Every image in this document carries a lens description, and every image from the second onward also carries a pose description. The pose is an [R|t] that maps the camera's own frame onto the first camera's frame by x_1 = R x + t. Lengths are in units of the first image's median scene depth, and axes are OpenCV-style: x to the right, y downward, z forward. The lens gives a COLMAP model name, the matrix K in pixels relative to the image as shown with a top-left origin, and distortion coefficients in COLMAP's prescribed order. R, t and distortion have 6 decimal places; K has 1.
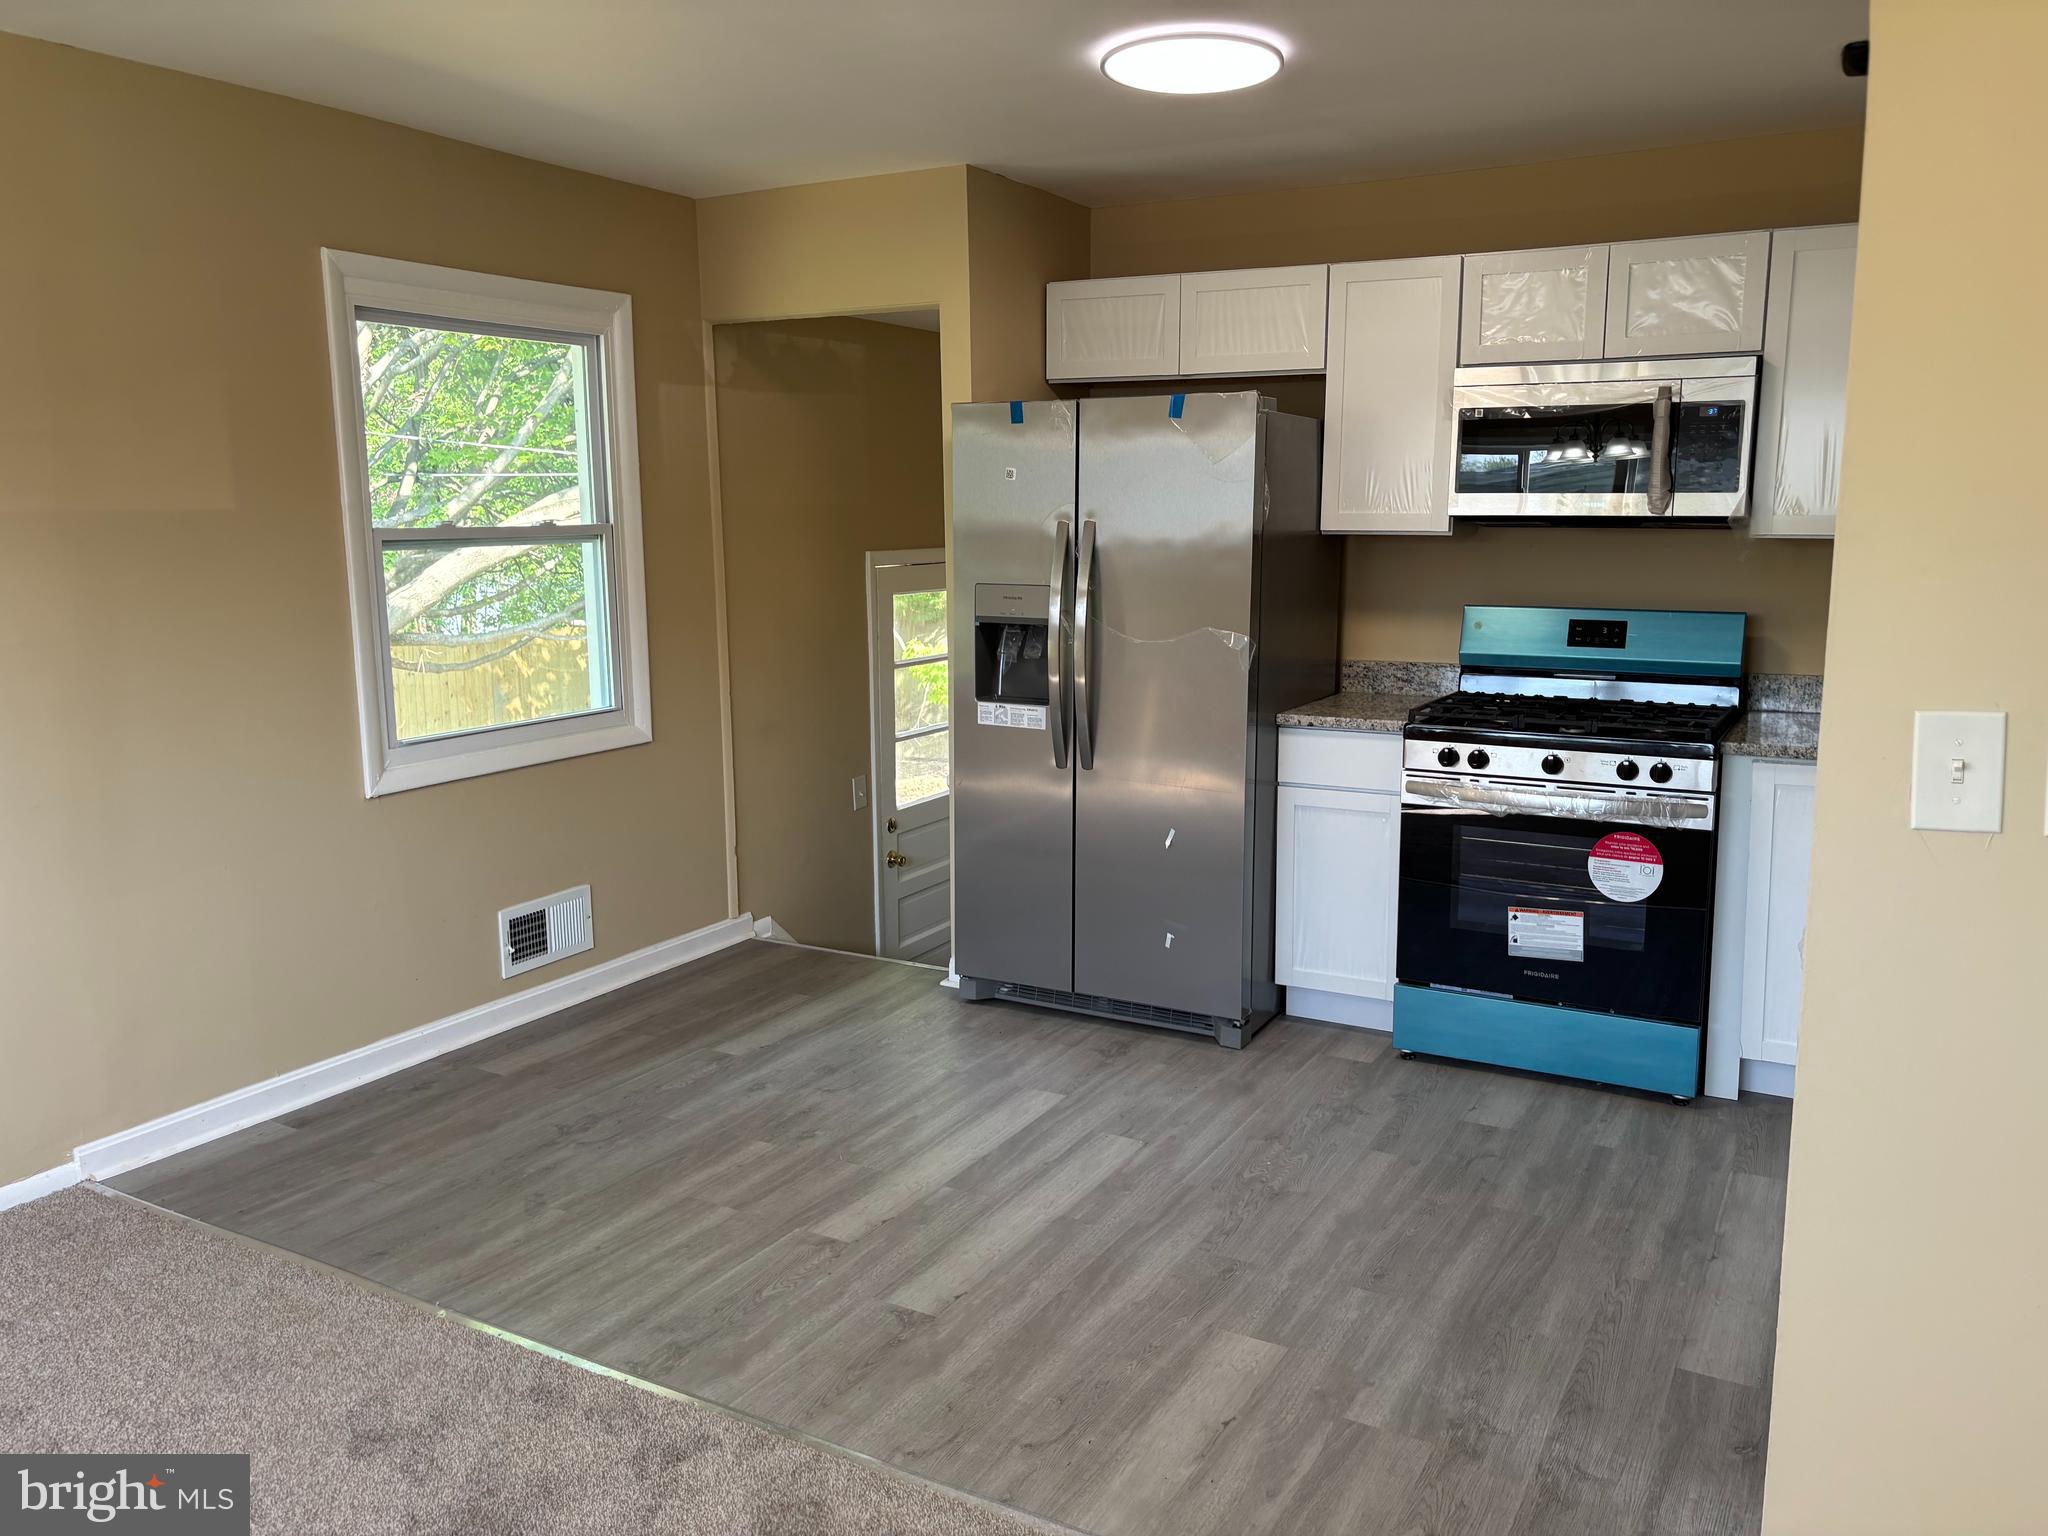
lens RADIAL K [[1563.8, 0, 1036.5], [0, 1563.8, 761.0], [0, 0, 1]] dist [0.062463, -0.069129]
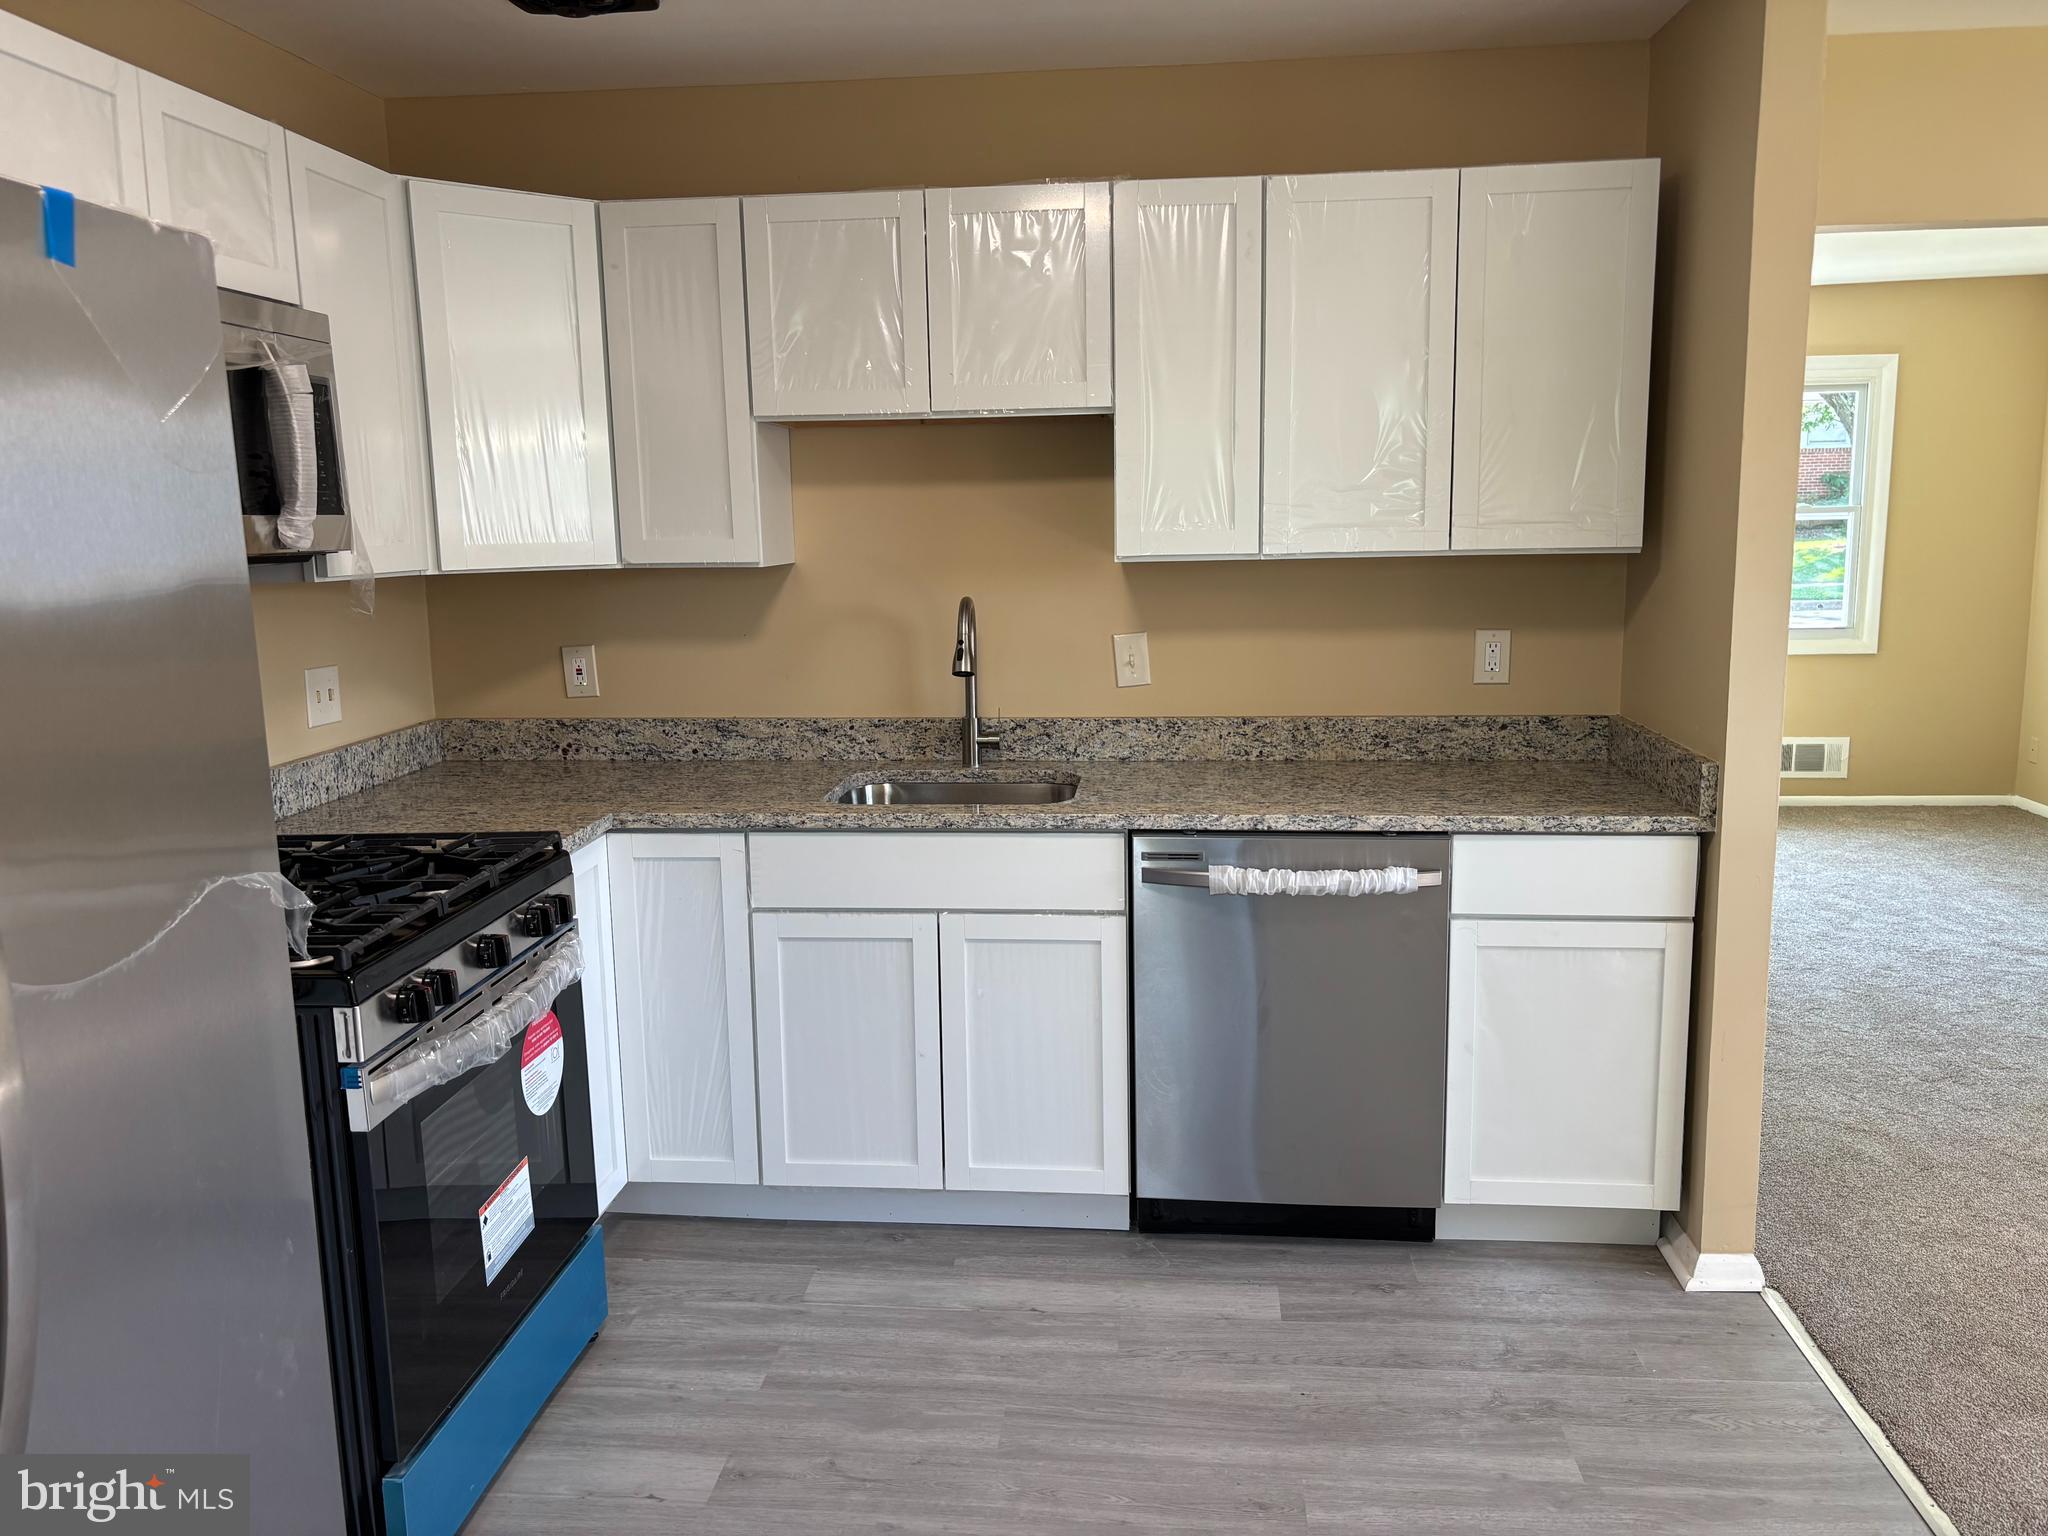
lens RADIAL K [[1563.8, 0, 1038.6], [0, 1563.8, 755.0], [0, 0, 1]] dist [0.062463, -0.069129]
pose [[-0.413251, -0.131977, 0.901003, -0.311256], [0.166852, 0.961717, 0.217397, -0.172793], [-0.895201, 0.240173, -0.375409, 1.041100]]
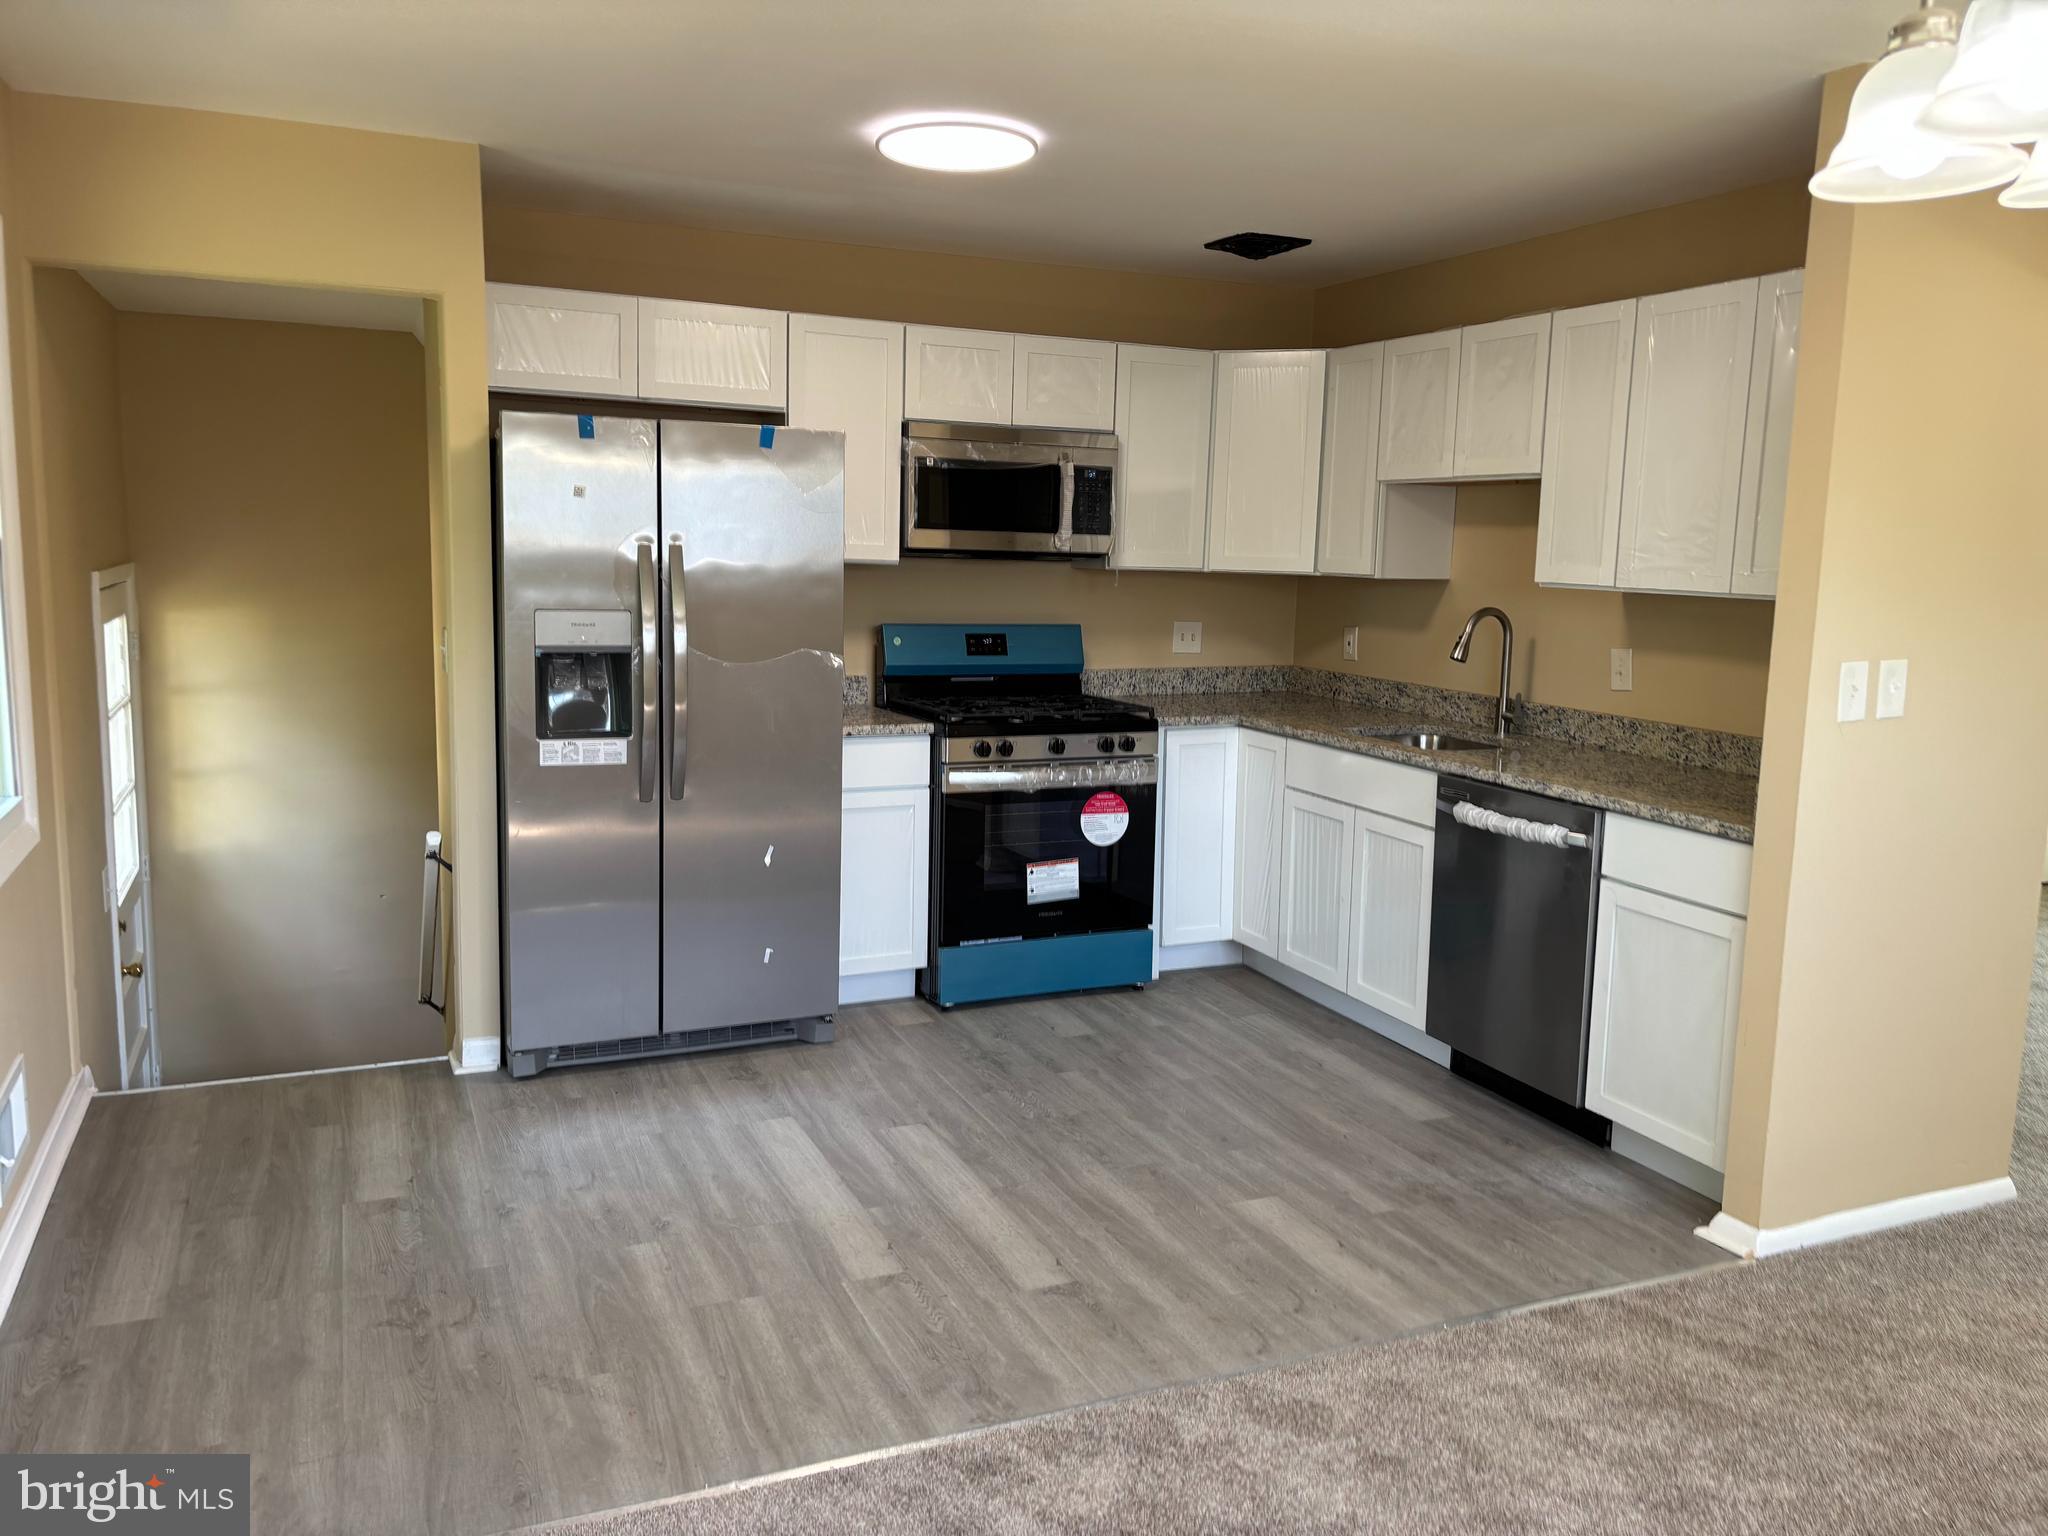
lens RADIAL K [[1563.8, 0, 1032.2], [0, 1563.8, 765.7], [0, 0, 1]] dist [0.062463, -0.069129]
pose [[0.597492, -0.097114, 0.795972, -0.697285], [0.103183, 0.993698, 0.043784, -0.040233], [-0.795208, 0.055970, 0.603748, 0.264158]]
